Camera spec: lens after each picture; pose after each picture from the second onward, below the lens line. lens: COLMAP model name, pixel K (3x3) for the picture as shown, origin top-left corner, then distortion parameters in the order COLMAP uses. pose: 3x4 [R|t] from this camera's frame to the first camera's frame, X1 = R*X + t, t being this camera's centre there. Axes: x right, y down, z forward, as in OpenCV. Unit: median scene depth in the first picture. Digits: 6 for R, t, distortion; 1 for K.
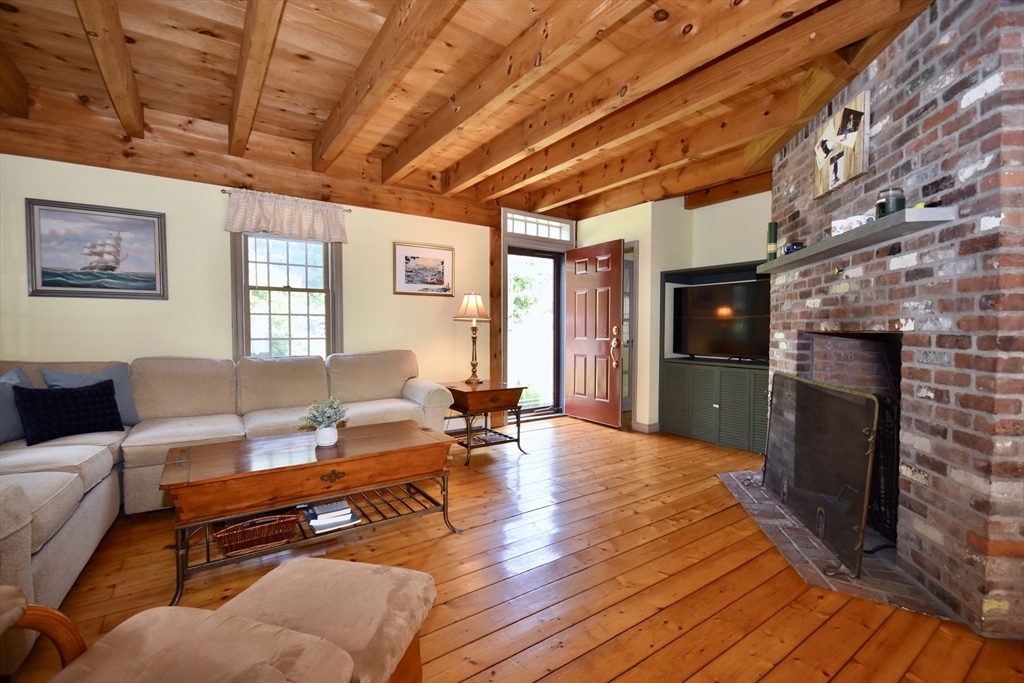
lens RADIAL K [[450.1, 0, 512.0], [0, 450.1, 344.5], [0, 0, 1]] dist [0.001810, -0.007986]
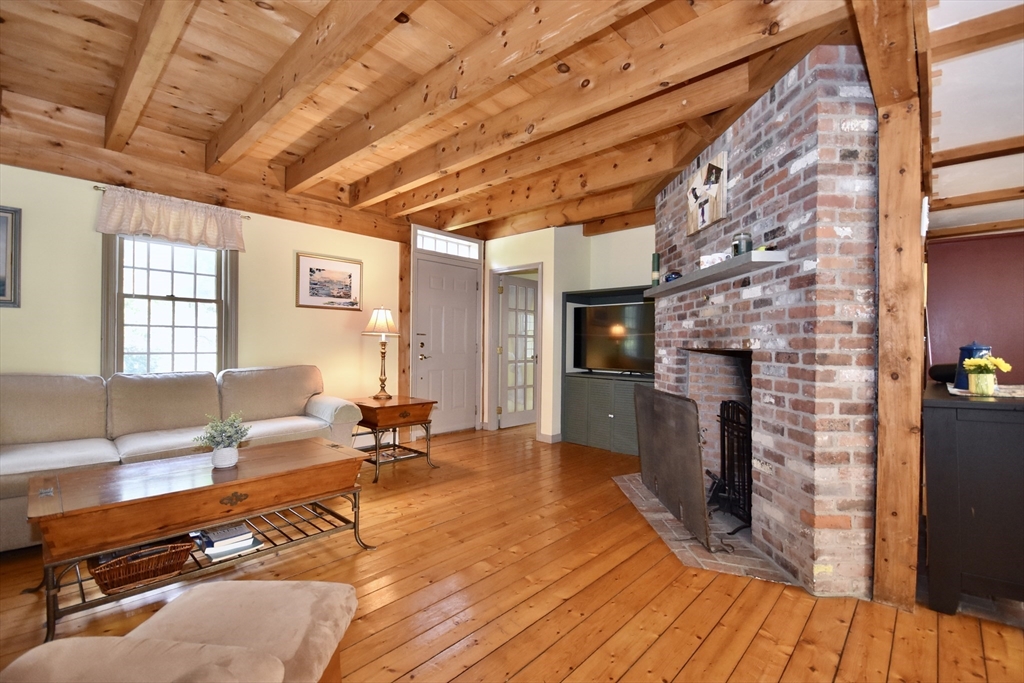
lens RADIAL K [[450.1, 0, 515.7], [0, 450.1, 345.1], [0, 0, 1]] dist [0.001810, -0.007986]
pose [[0.976261, 0.007664, 0.216460, -0.018087], [-0.000733, 0.999485, -0.032083, -0.000220], [-0.216595, 0.031162, 0.975764, -0.039984]]
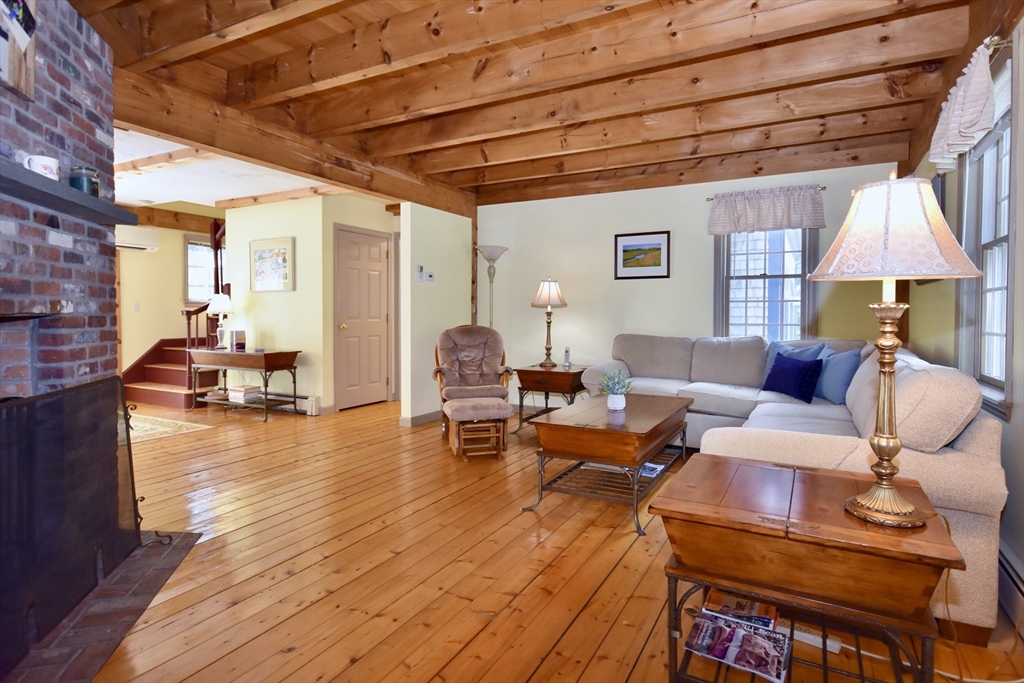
lens RADIAL K [[549.0, 0, 515.0], [0, 549.0, 333.3], [0, 0, 1]] dist [0.006020, 0.000505]
pose [[-0.901663, 0.005398, -0.432406, 0.444146], [-0.025173, 0.997571, 0.064946, -0.075455], [0.431707, 0.069444, -0.899337, 2.127631]]
